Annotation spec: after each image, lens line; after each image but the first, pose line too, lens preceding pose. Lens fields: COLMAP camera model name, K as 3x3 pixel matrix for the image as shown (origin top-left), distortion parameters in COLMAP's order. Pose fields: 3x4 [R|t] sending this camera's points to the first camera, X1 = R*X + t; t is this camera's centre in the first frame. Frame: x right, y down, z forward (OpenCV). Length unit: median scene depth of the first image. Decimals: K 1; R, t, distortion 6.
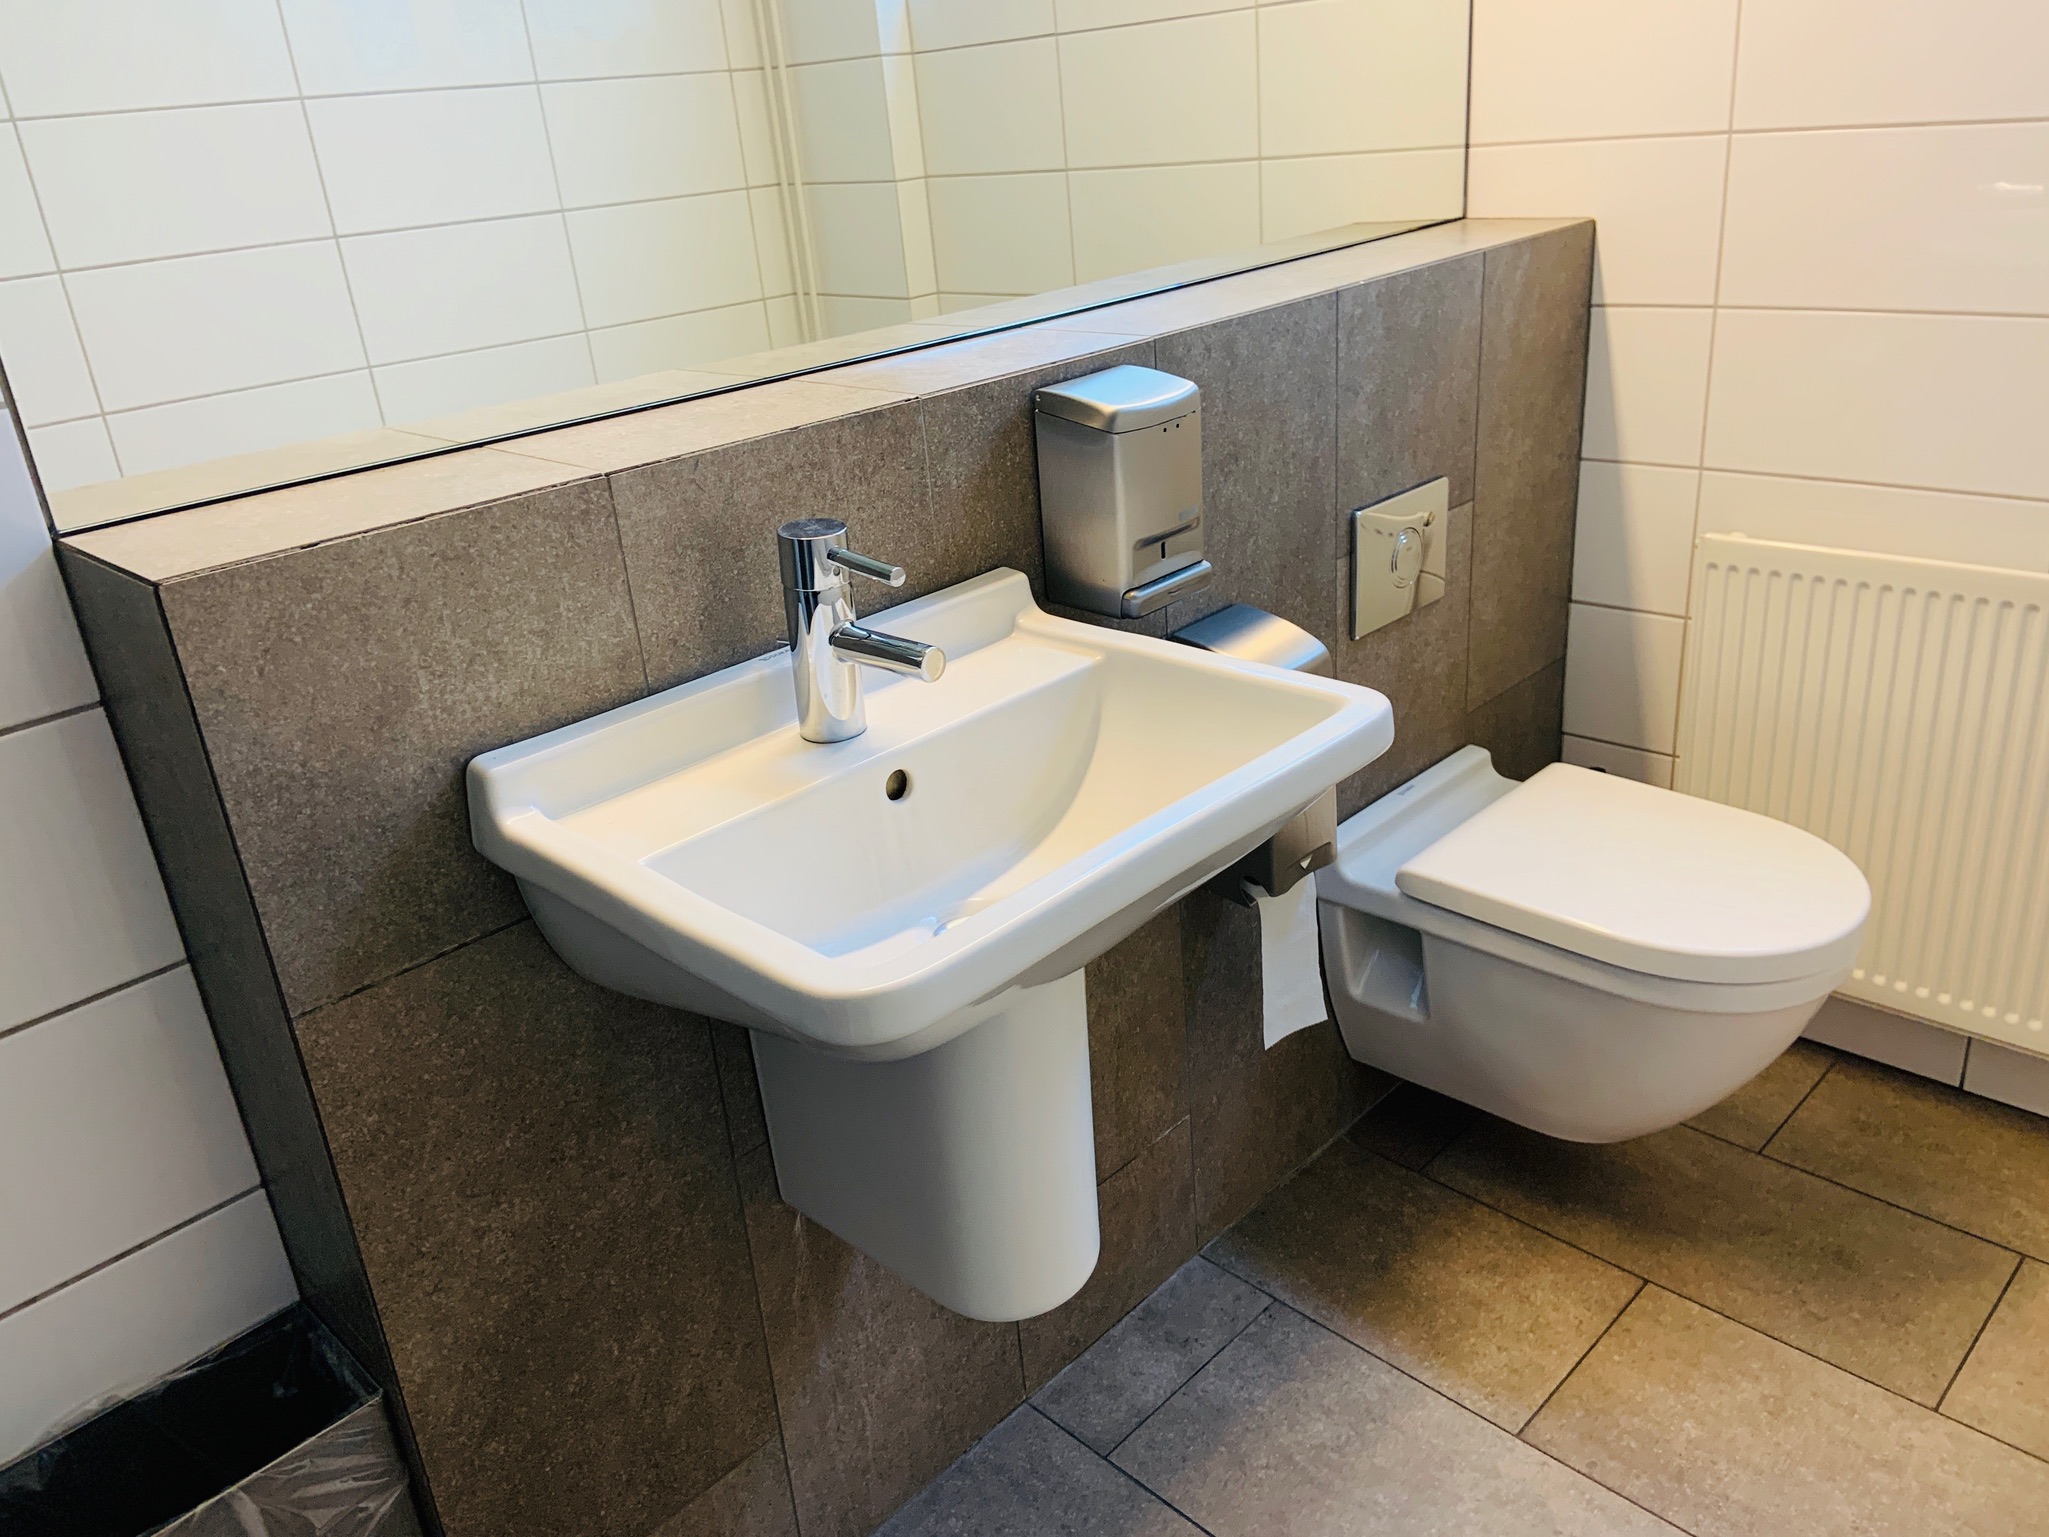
lens RADIAL K [[1539.6, 0, 991.2], [0, 1539.6, 731.8], [0, 0, 1]] dist [0.131301, -0.181129]
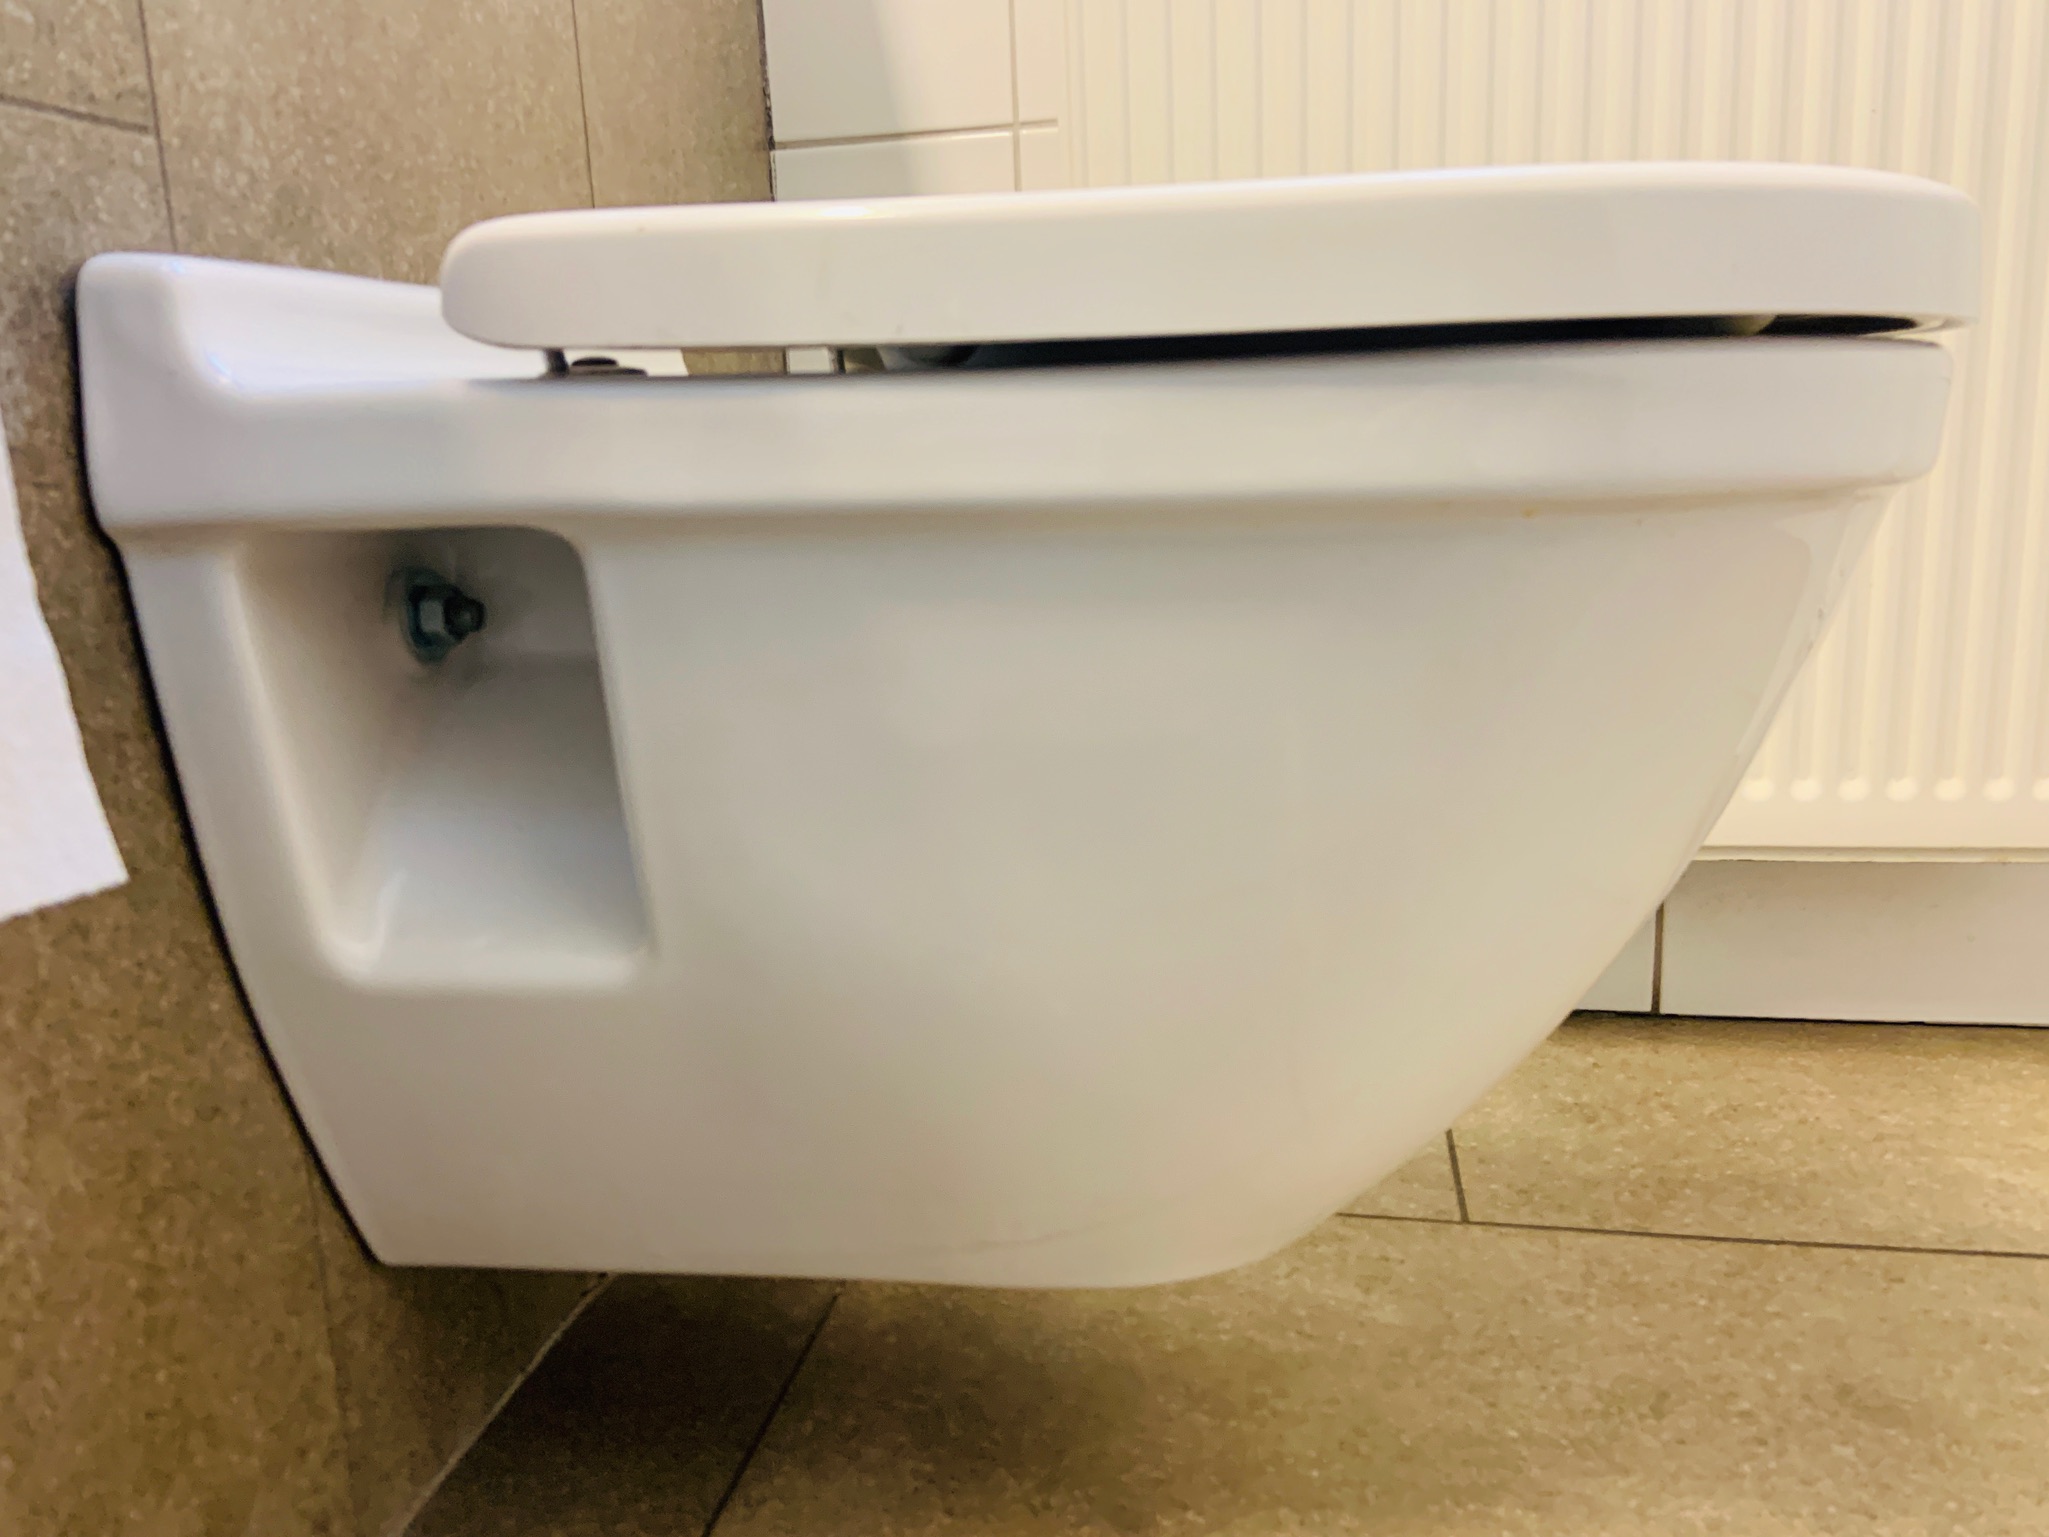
lens RADIAL K [[1544.4, 0, 1003.7], [0, 1544.4, 753.7], [0, 0, 1]] dist [0.111446, -0.135528]
pose [[0.825138, -0.071120, 0.560436, 0.193727], [0.190339, 0.969040, -0.157265, 0.211076], [-0.531901, 0.236438, 0.813129, 0.778056]]
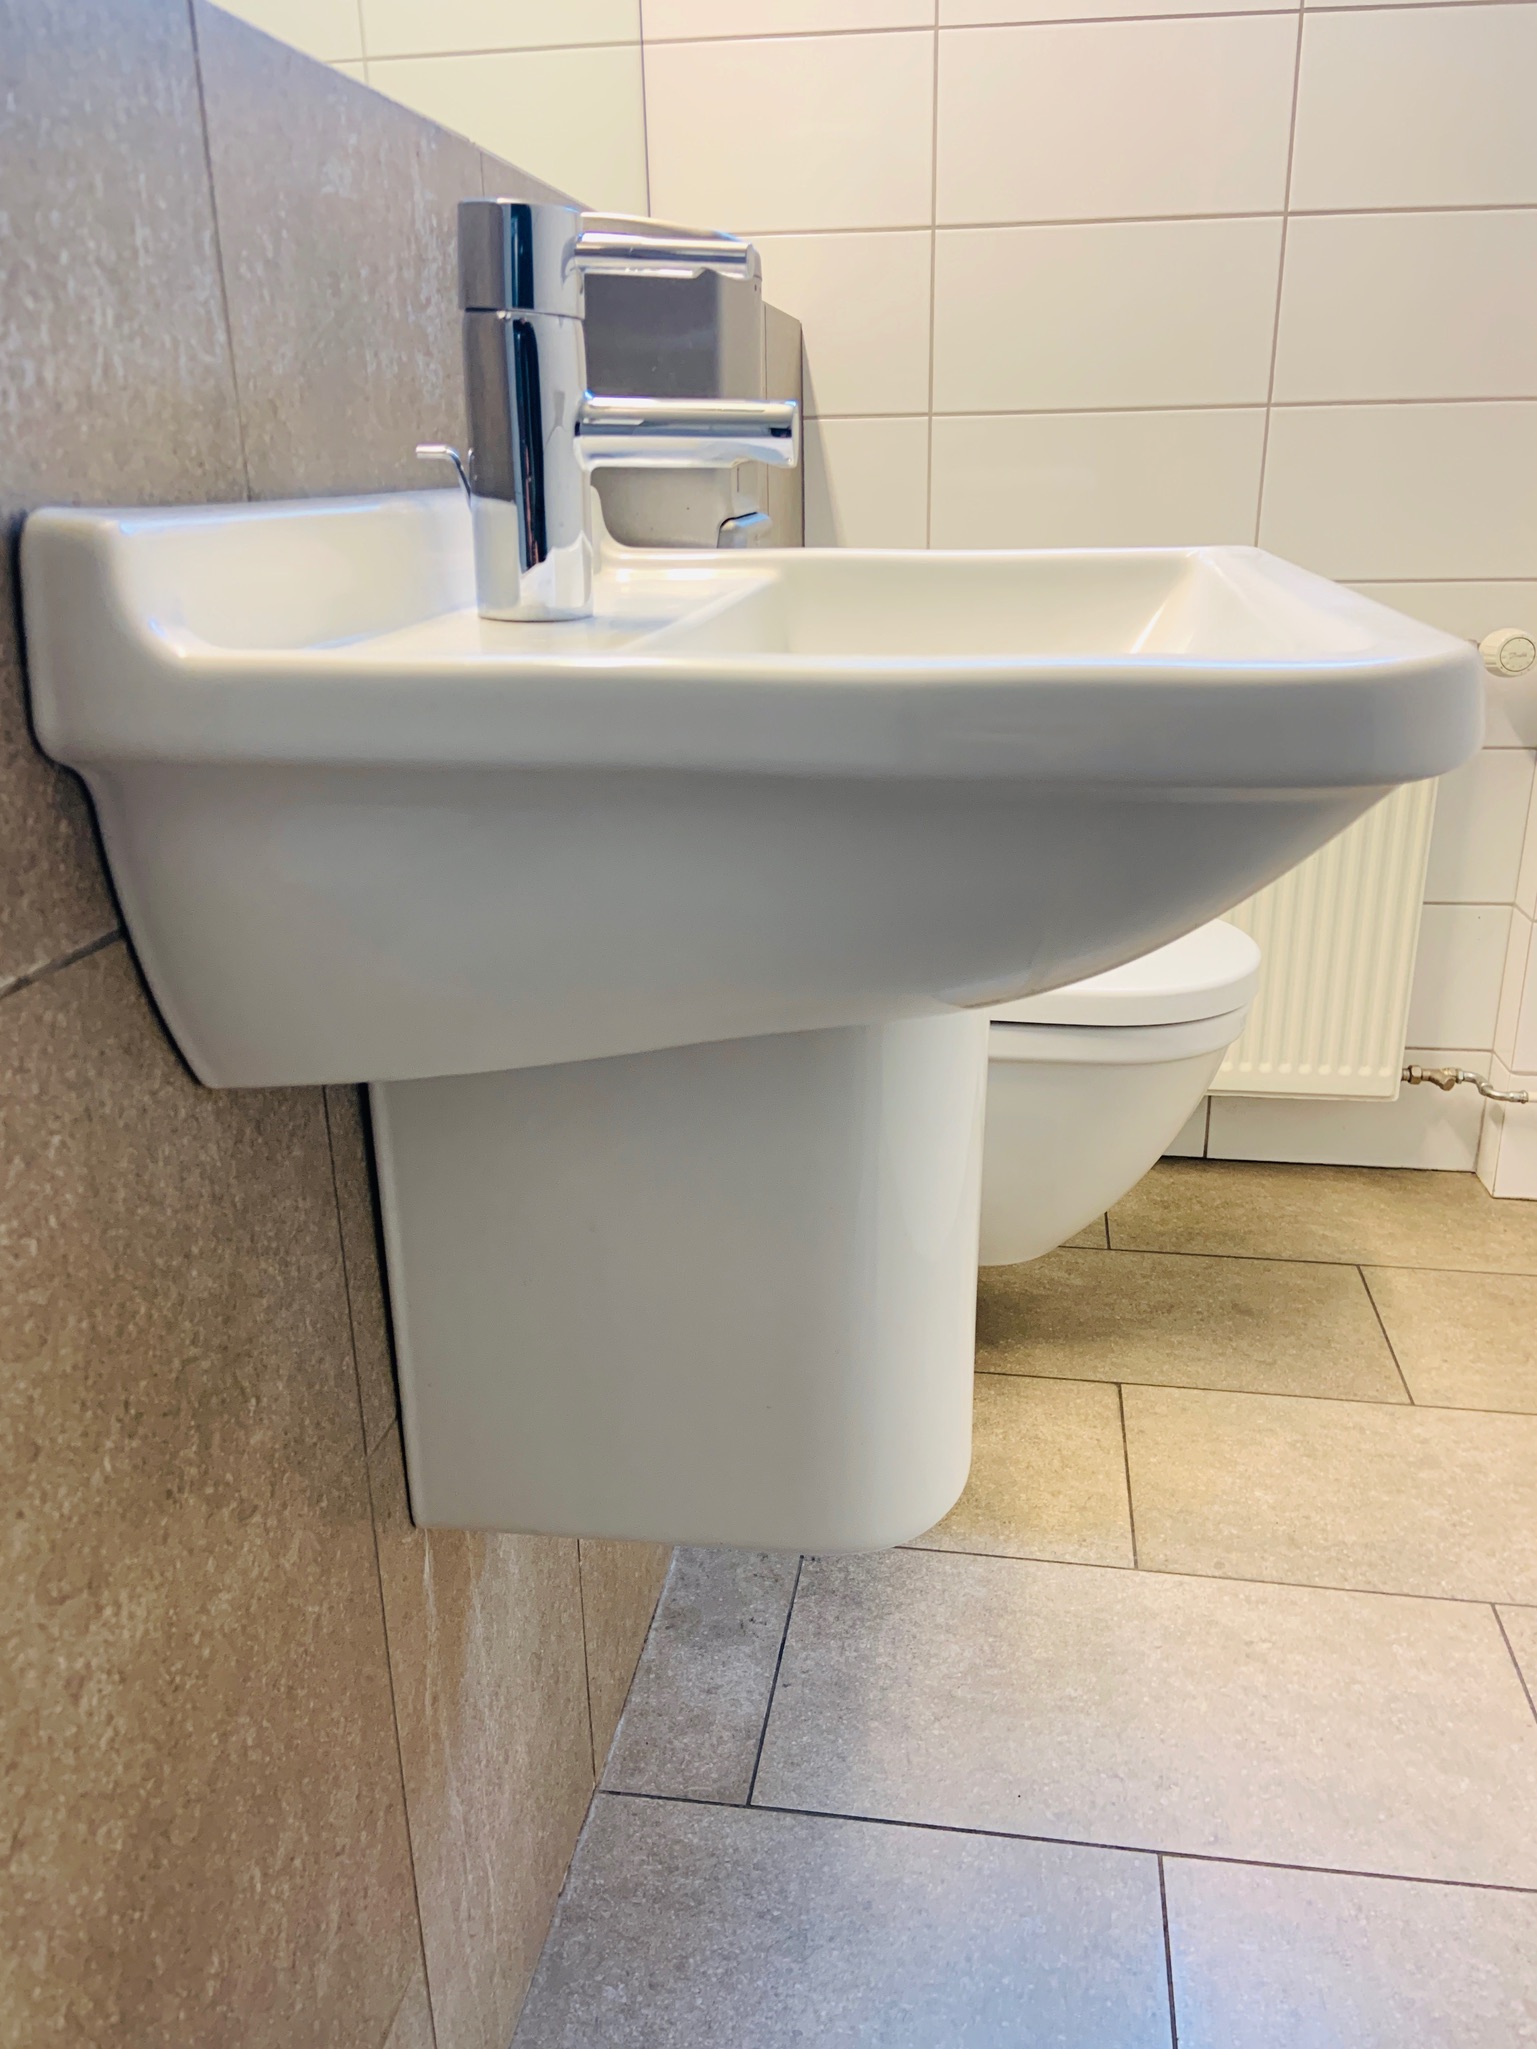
lens RADIAL K [[1544.4, 0, 777.8], [0, 1544.4, 989.0], [0, 0, 1]] dist [0.111446, -0.135528]
pose [[0.801507, -0.123939, 0.585001, -0.258104], [0.181066, 0.982662, -0.039889, 0.117291], [-0.569914, 0.137895, 0.810051, 0.327263]]
